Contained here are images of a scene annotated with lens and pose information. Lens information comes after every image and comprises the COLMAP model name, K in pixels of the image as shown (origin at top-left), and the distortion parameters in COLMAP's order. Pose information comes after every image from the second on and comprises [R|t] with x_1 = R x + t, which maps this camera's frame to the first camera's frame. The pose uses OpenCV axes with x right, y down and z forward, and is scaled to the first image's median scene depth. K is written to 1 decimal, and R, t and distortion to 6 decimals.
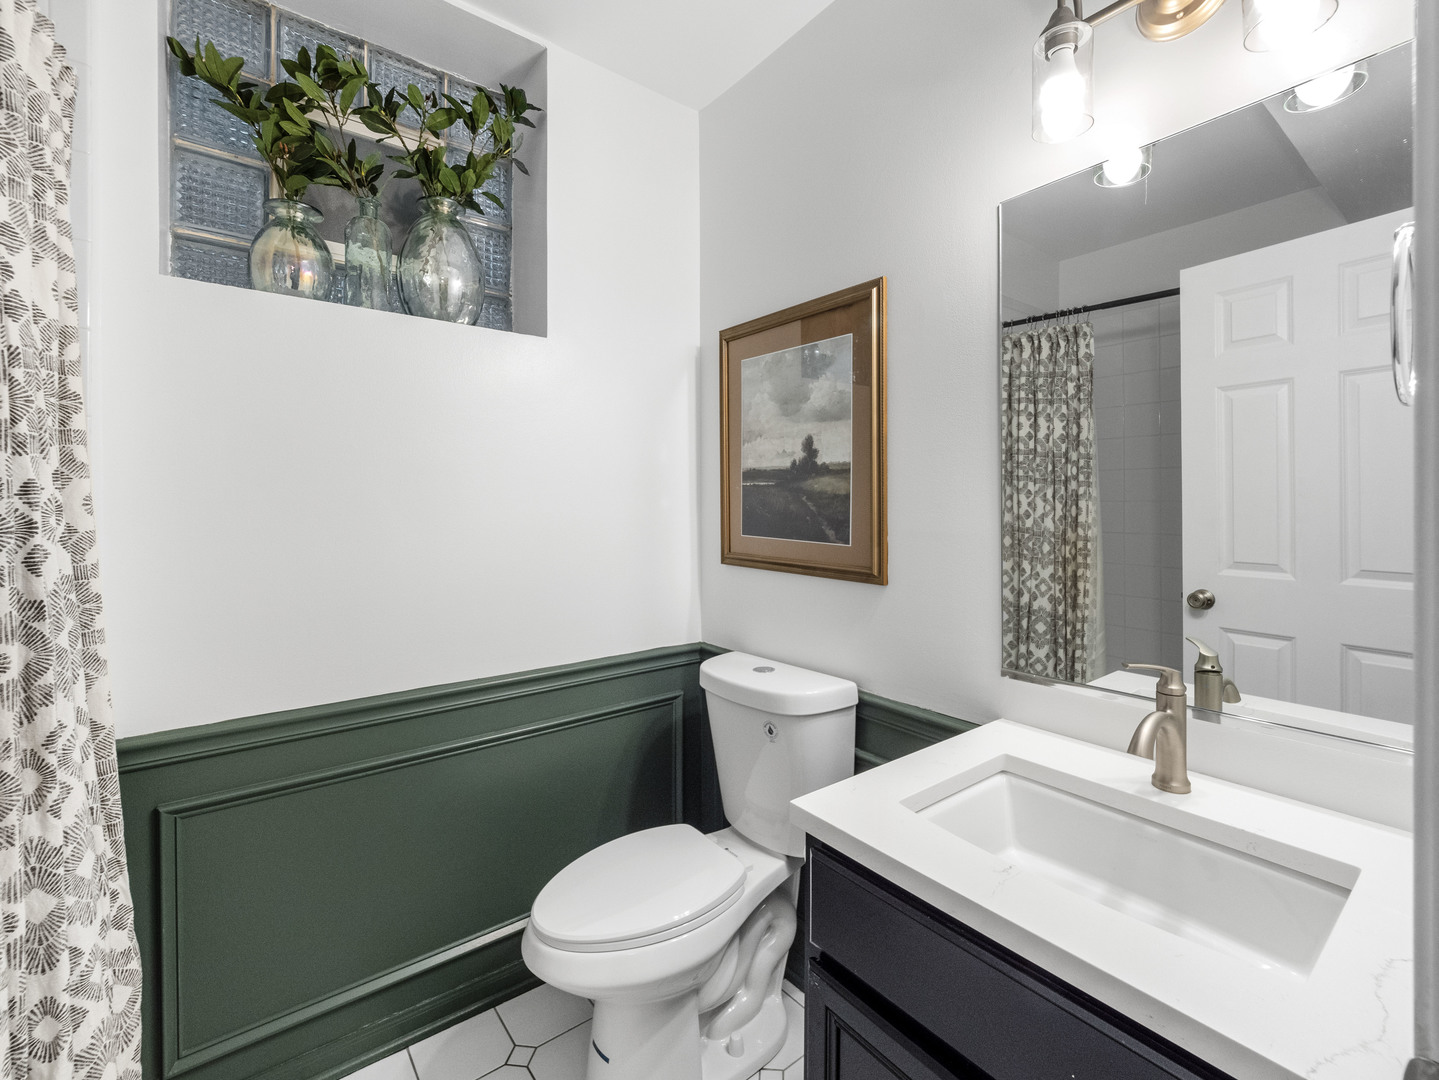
lens RADIAL K [[623.0, 0, 711.6], [0, 623.0, 528.1], [0, 0, 1]] dist [0.002097, -0.000488]
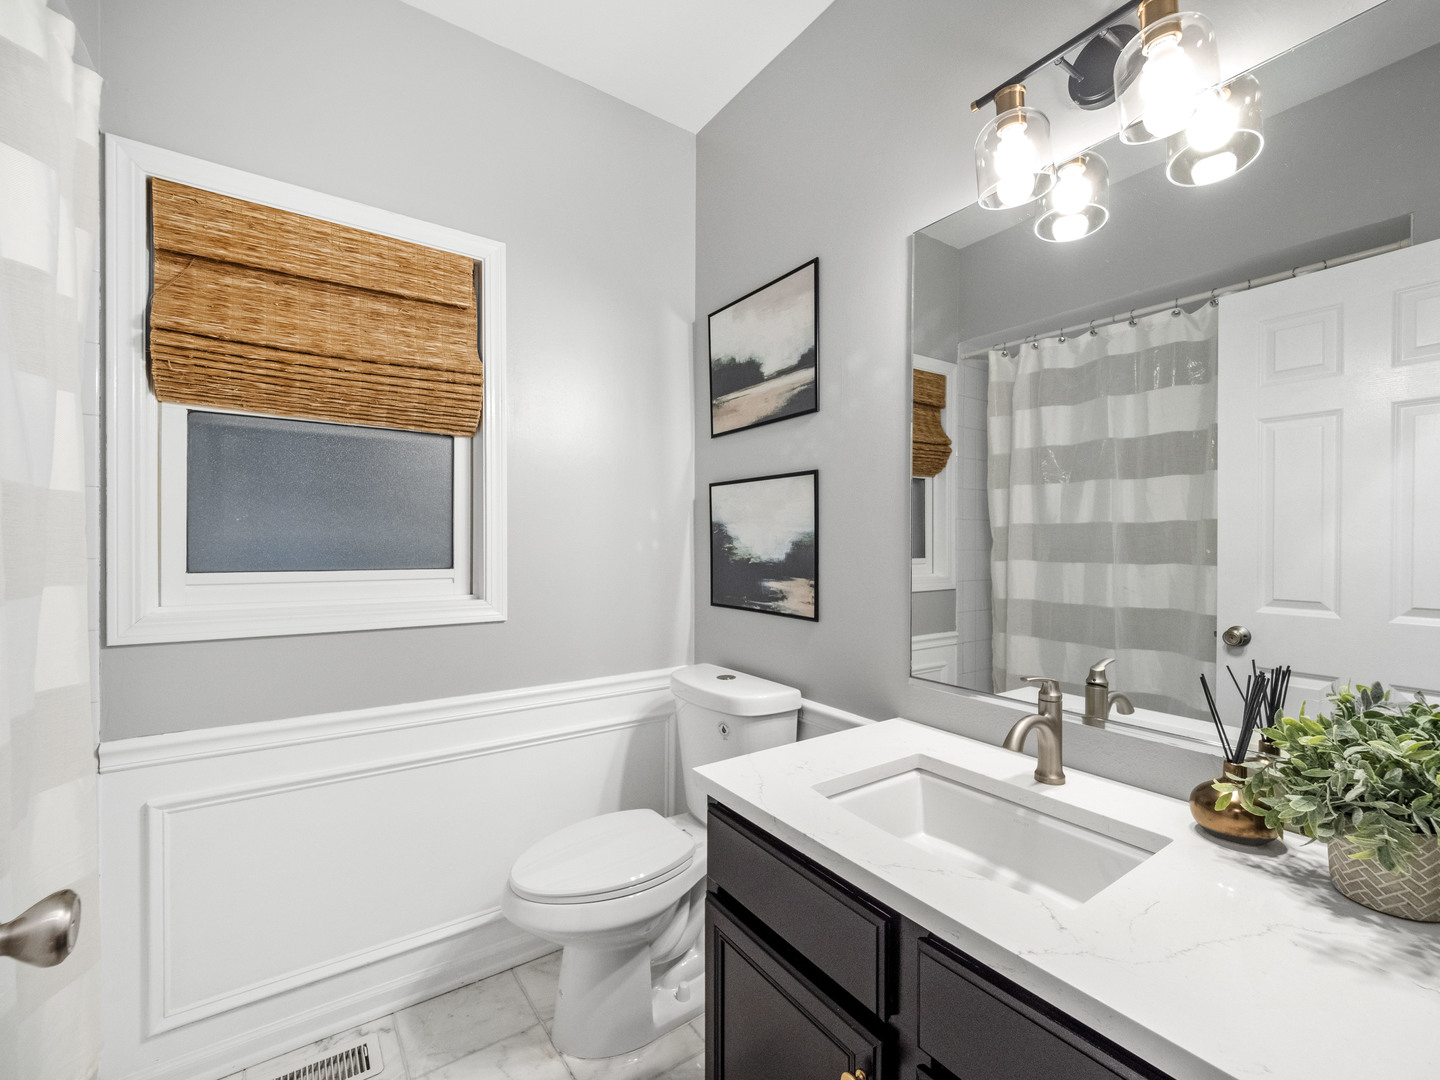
lens RADIAL K [[623.4, 0, 712.1], [0, 623.4, 528.1], [0, 0, 1]] dist [0.002097, -0.000488]
pose [[0.997683, 0.002843, -0.067979, 0.176805], [-0.006406, 0.998613, -0.052251, 0.007160], [0.067737, 0.052565, 0.996318, -0.226096]]
